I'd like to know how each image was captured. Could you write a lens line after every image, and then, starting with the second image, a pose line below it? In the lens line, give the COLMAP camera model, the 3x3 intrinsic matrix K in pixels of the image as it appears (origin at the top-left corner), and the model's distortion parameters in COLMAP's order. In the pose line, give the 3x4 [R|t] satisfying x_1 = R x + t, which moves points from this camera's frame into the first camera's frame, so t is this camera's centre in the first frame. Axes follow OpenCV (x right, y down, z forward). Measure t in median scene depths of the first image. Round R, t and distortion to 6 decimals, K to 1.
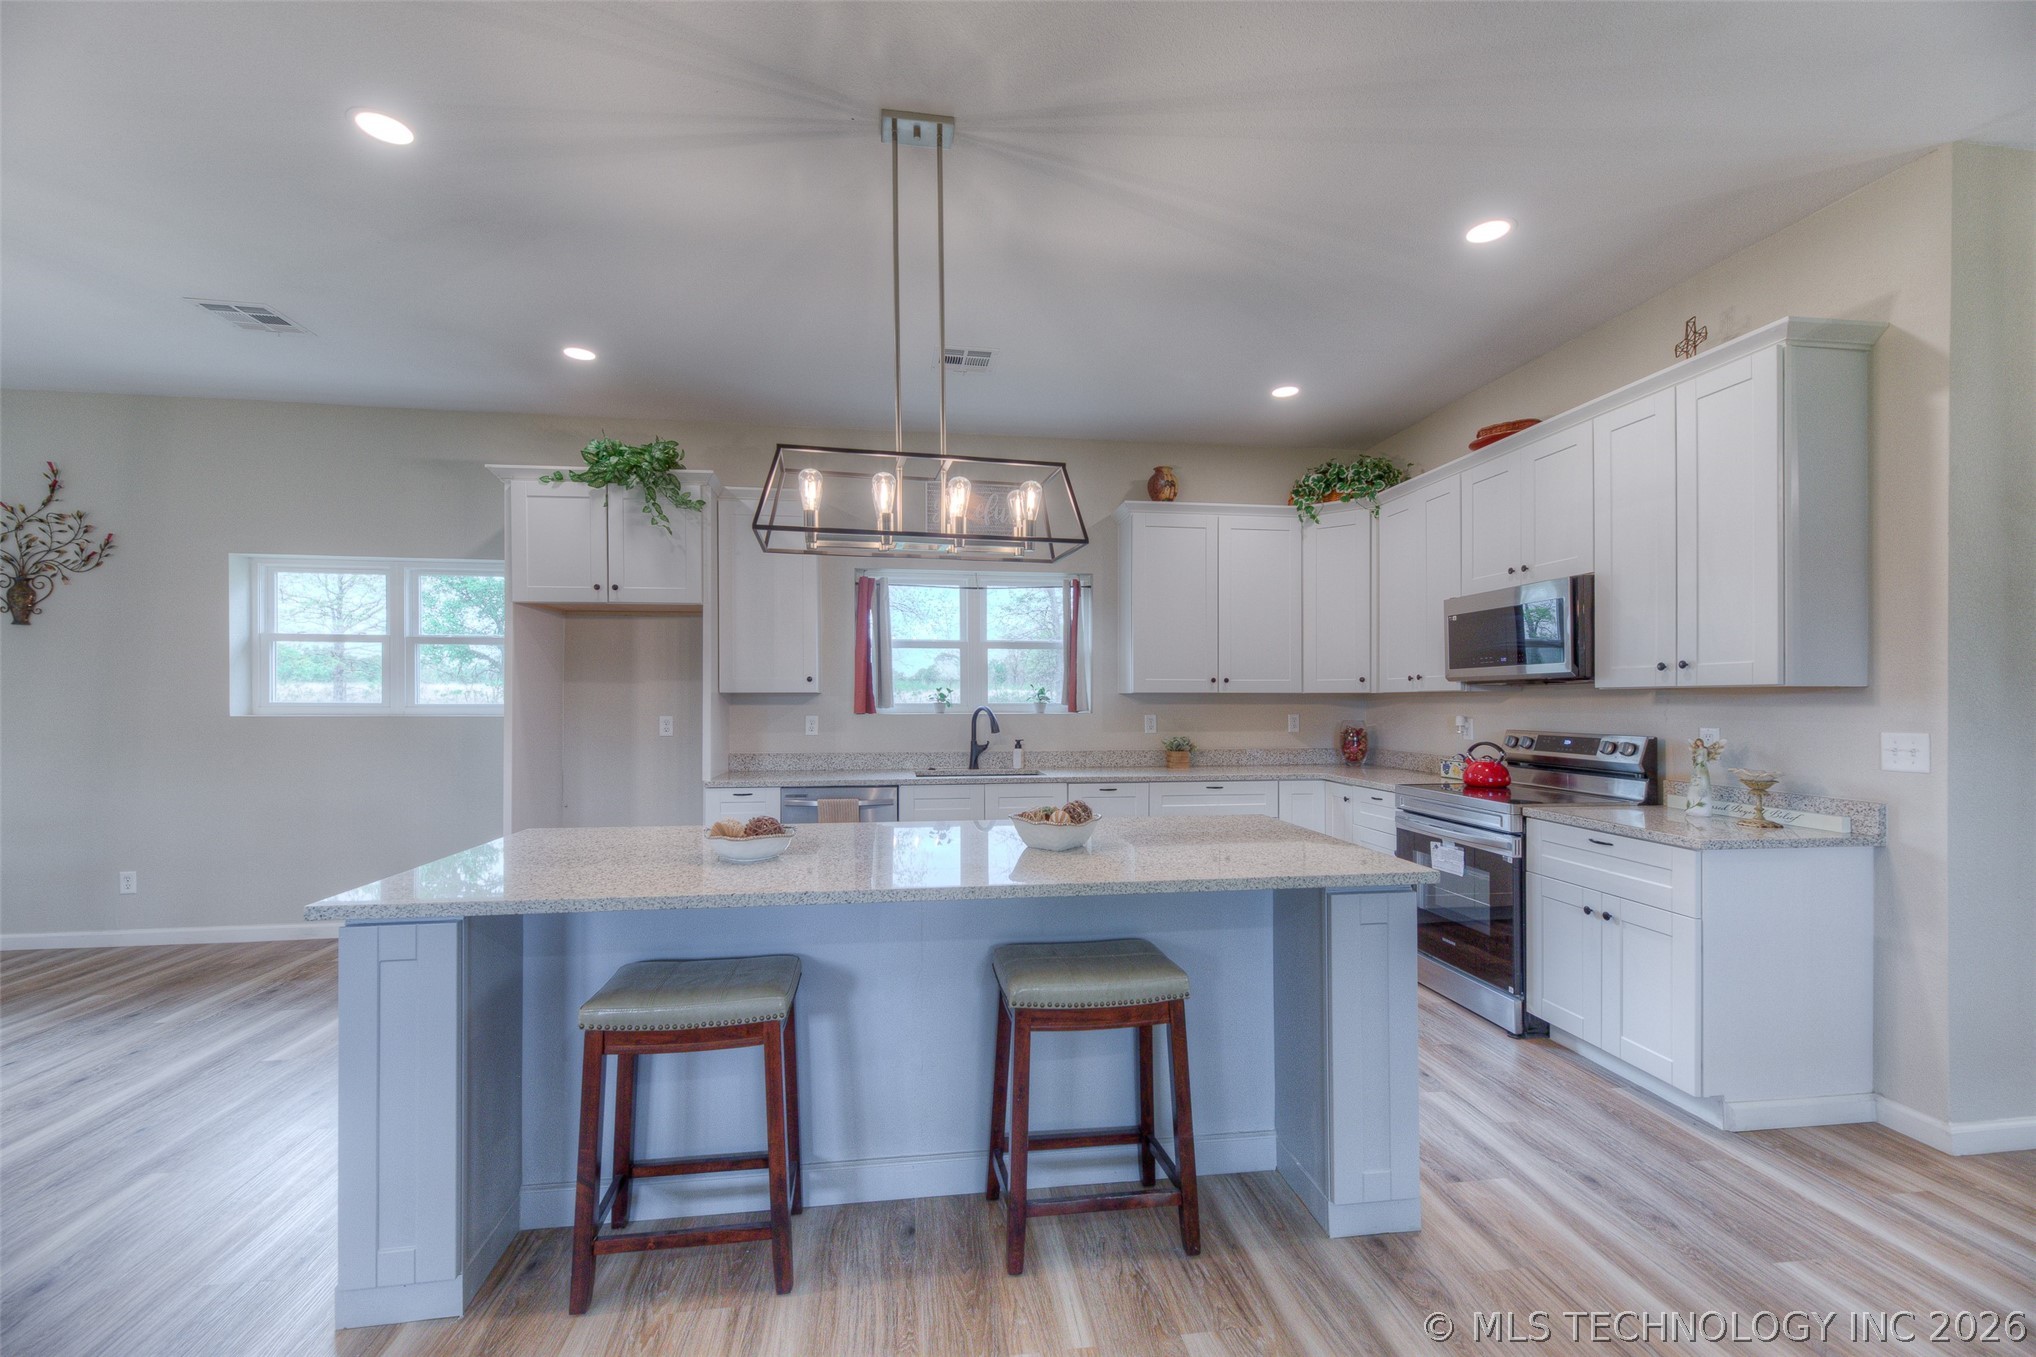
lens RADIAL K [[805.4, 0, 1002.1], [0, 805.4, 699.2], [0, 0, 1]] dist [0.012270, -0.001901]
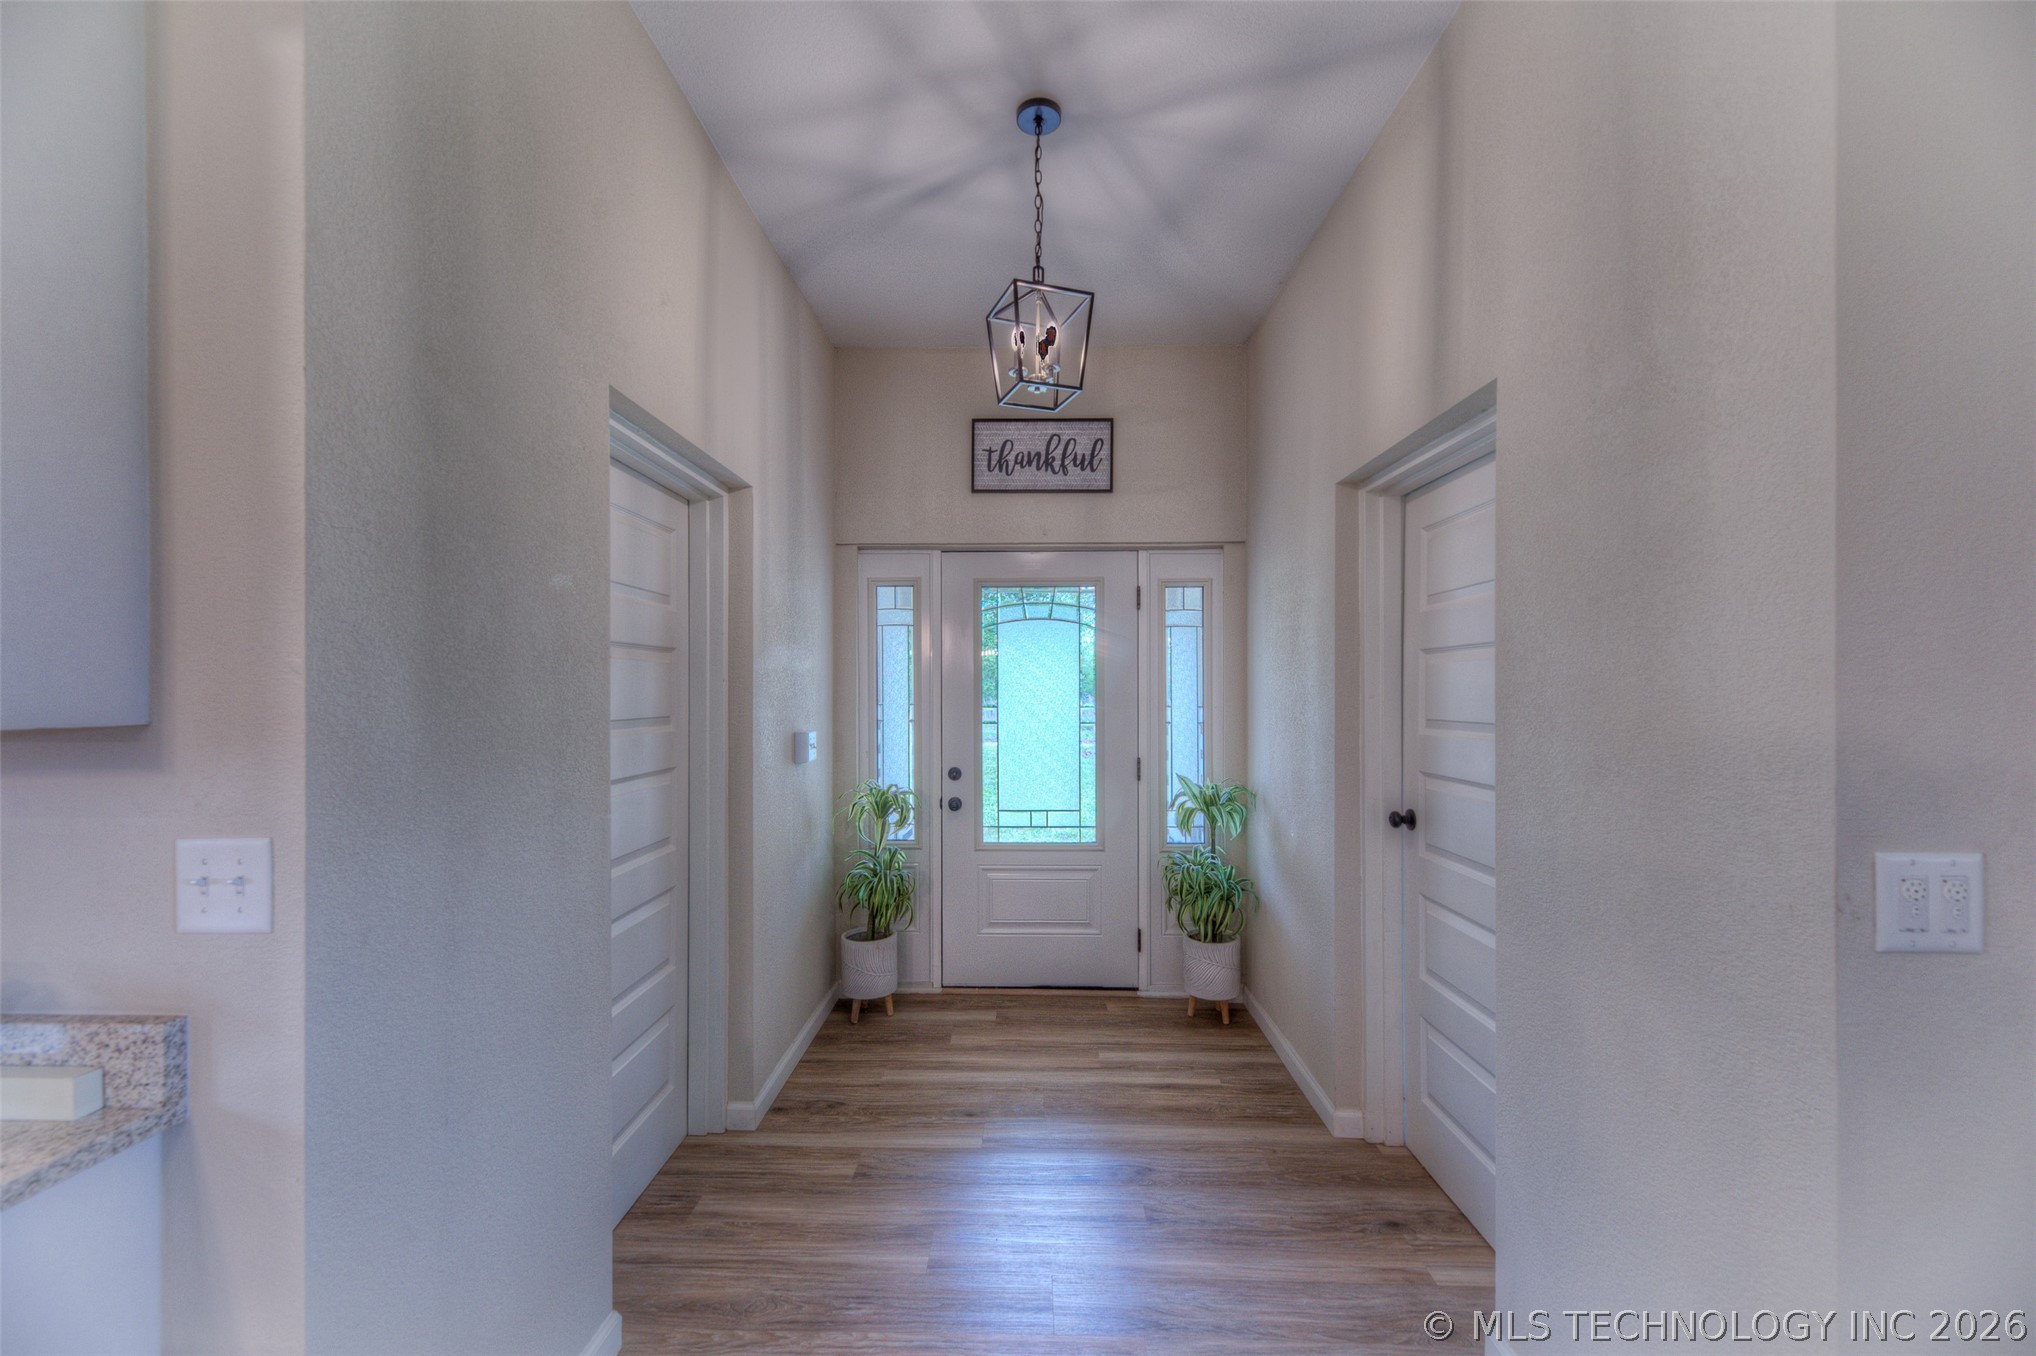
lens RADIAL K [[805.4, 0, 1012.9], [0, 805.4, 688.9], [0, 0, 1]] dist [0.012270, -0.001901]
pose [[0.158412, -0.000388, 0.987373, 0.771169], [0.001265, 0.999999, 0.000190, -0.033865], [-0.987372, 0.001219, 0.158412, 0.546712]]
